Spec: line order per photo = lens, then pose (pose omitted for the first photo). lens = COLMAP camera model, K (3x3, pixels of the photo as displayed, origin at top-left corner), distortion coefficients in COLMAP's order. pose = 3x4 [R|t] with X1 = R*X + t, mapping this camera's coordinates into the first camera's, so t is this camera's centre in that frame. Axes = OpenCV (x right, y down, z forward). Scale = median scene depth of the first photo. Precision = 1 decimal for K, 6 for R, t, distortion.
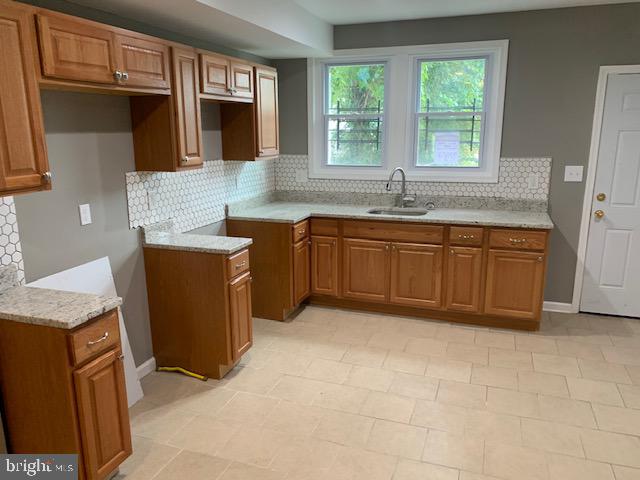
lens RADIAL K [[486.3, 0, 320.1], [0, 486.3, 233.3], [0, 0, 1]] dist [0.007625, -0.009215]
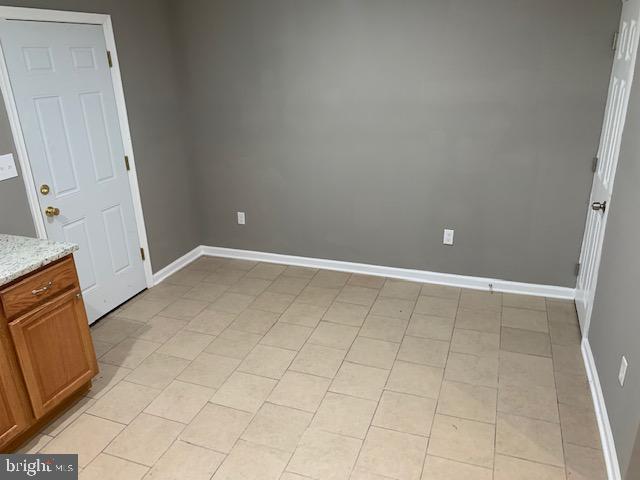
lens RADIAL K [[486.3, 0, 320.1], [0, 486.3, 233.3], [0, 0, 1]] dist [0.007625, -0.009215]
pose [[0.010344, -0.337846, 0.941145, -0.148719], [0.245394, 0.913271, 0.325143, -0.158075], [-0.969368, 0.227588, 0.092352, 0.560047]]
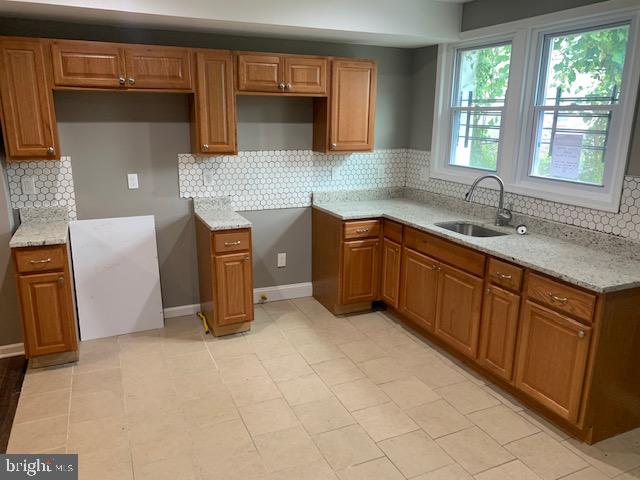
lens RADIAL K [[486.3, 0, 320.1], [0, 486.3, 233.3], [0, 0, 1]] dist [0.007625, -0.009215]
pose [[0.696342, 0.182828, -0.694032, 0.604389], [-0.167920, 0.981673, 0.090122, -0.075056], [0.697789, 0.053786, 0.714281, 0.272594]]
